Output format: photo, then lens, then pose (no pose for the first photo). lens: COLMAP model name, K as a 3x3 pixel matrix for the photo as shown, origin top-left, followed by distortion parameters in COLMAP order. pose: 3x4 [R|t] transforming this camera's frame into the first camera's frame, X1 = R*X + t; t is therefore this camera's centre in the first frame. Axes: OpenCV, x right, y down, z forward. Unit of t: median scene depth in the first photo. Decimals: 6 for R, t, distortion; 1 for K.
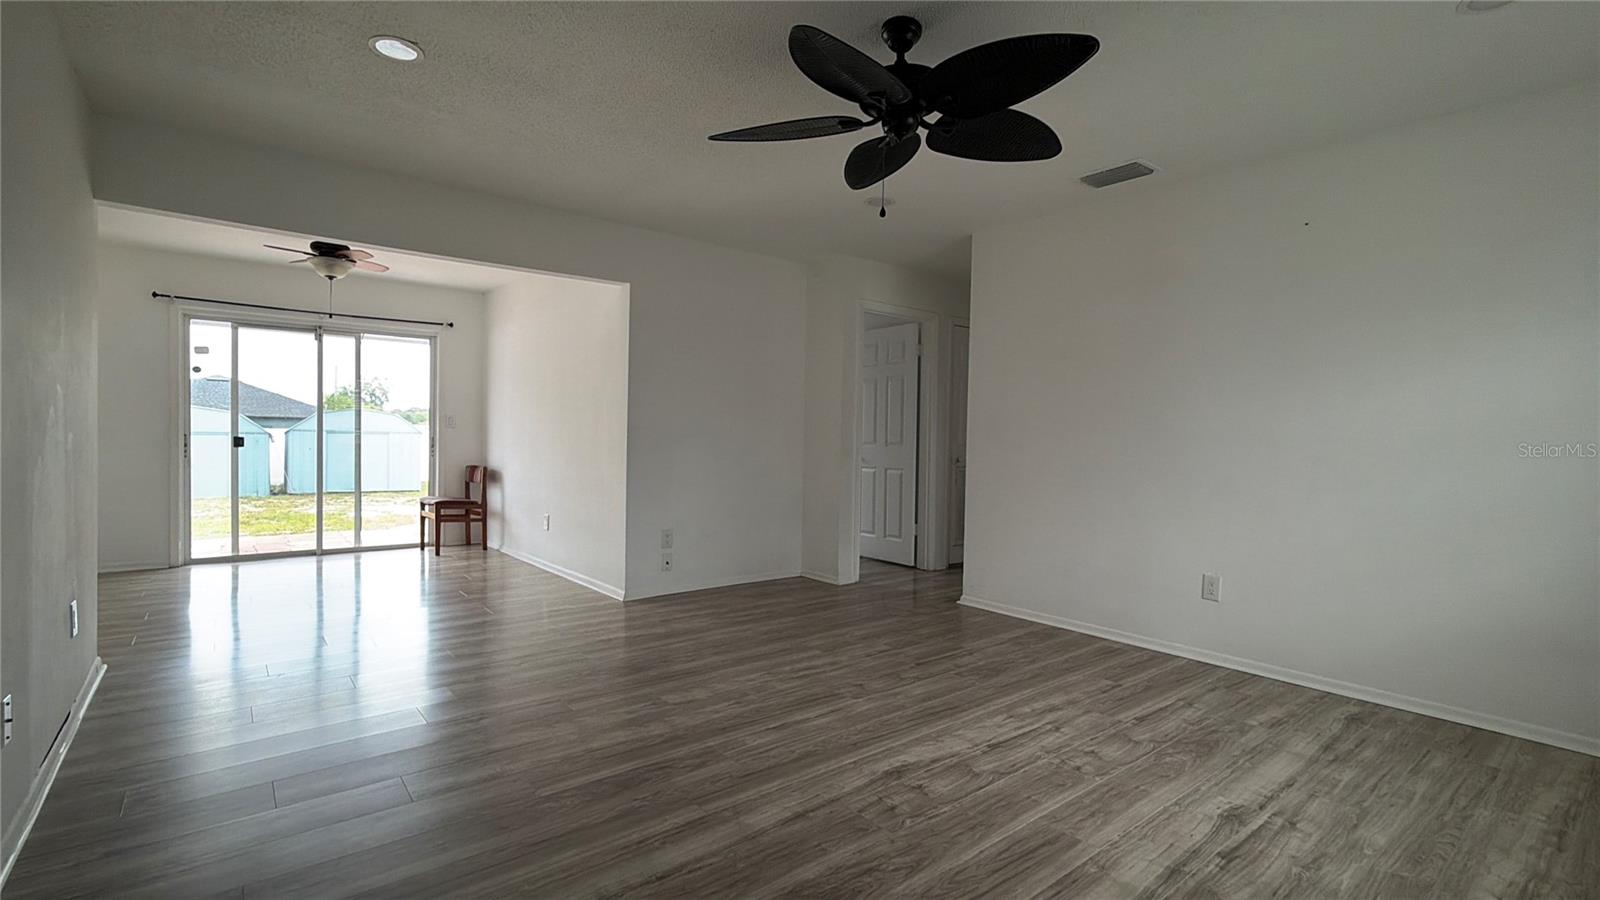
lens RADIAL K [[717.4, 0, 798.6], [0, 717.4, 448.9], [0, 0, 1]] dist [-0.000268, 0.000543]
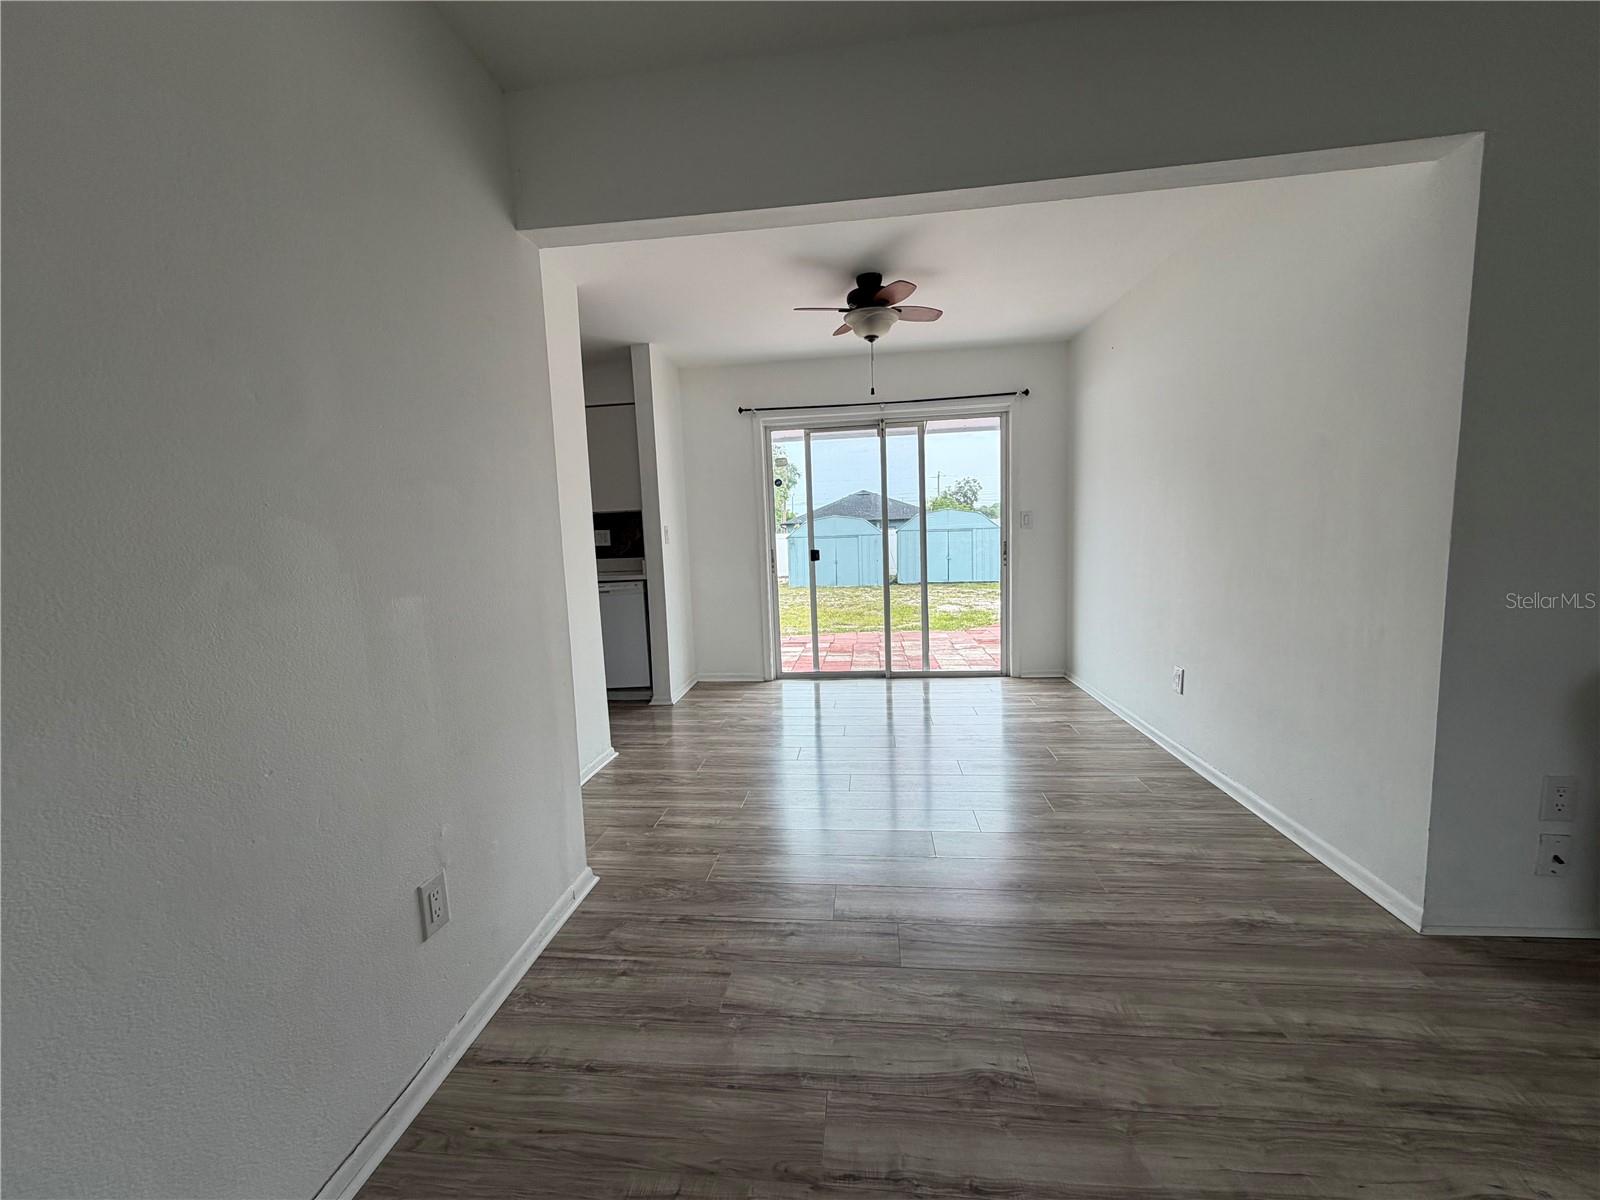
lens RADIAL K [[637.7, 0, 794.8], [0, 637.7, 598.9], [0, 0, 1]] dist [0.000452, 0.000034]
pose [[0.697476, 0.035068, -0.715750, -0.181787], [0.035576, 0.995876, 0.083460, -0.022992], [0.715725, -0.083675, 0.693352, 0.373478]]
